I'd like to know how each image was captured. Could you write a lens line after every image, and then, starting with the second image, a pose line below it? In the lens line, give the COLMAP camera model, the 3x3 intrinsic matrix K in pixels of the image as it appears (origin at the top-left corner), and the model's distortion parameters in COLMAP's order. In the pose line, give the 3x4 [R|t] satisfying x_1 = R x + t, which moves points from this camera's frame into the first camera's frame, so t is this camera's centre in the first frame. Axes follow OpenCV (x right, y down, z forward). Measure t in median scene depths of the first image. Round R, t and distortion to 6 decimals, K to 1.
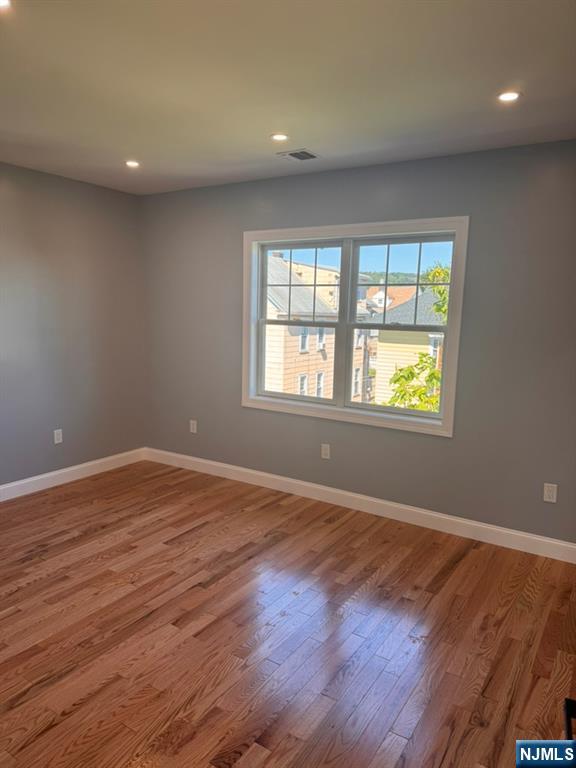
lens RADIAL K [[561.6, 0, 273.5], [0, 561.6, 378.6], [0, 0, 1]] dist [0.130016, -0.000257]
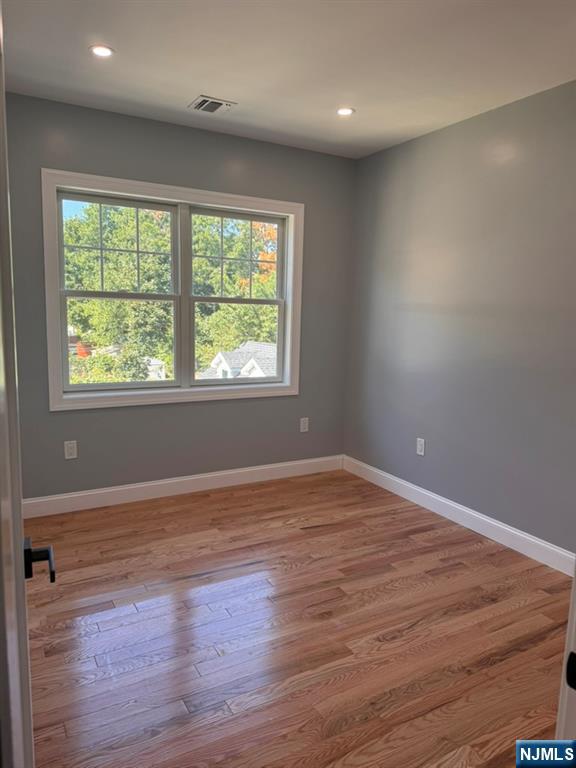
lens RADIAL K [[561.6, 0, 273.5], [0, 561.6, 378.6], [0, 0, 1]] dist [0.130016, -0.000257]
pose [[0.462178, -0.151105, 0.873818, -0.667142], [0.085346, 0.988381, 0.125775, -0.073614], [-0.882671, 0.016446, 0.469704, 0.458891]]
